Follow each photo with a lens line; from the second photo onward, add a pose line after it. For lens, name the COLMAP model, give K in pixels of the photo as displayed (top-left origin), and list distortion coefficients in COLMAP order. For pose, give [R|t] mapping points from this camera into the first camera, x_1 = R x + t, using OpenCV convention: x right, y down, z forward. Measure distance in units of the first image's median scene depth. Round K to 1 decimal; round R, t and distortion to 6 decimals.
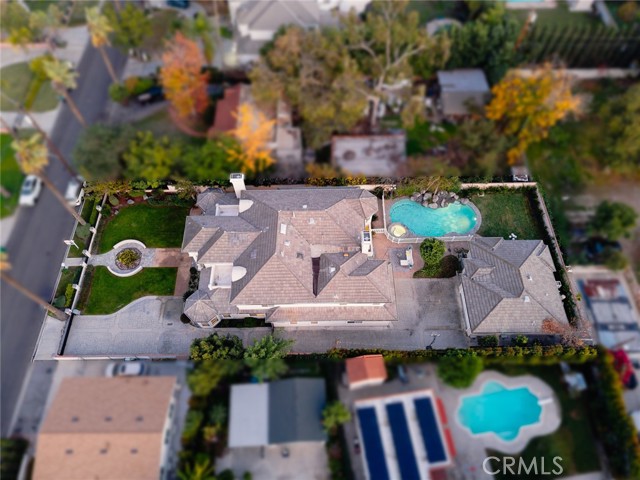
lens RADIAL K [[438.7, 0, 320.0], [0, 438.7, 240.0], [0, 0, 1]] dist [0.000705, -0.000987]
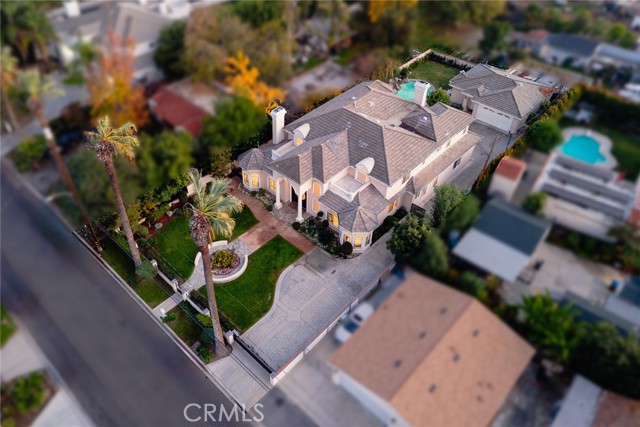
lens RADIAL K [[440.2, 0, 320.0], [0, 440.2, 213.5], [0, 0, 1]] dist [0.003071, -0.000117]
pose [[0.693481, -0.510894, 0.508006, -0.710822], [0.619686, 0.782641, -0.058845, 0.135940], [-0.367523, 0.355612, 0.859341, 0.249563]]
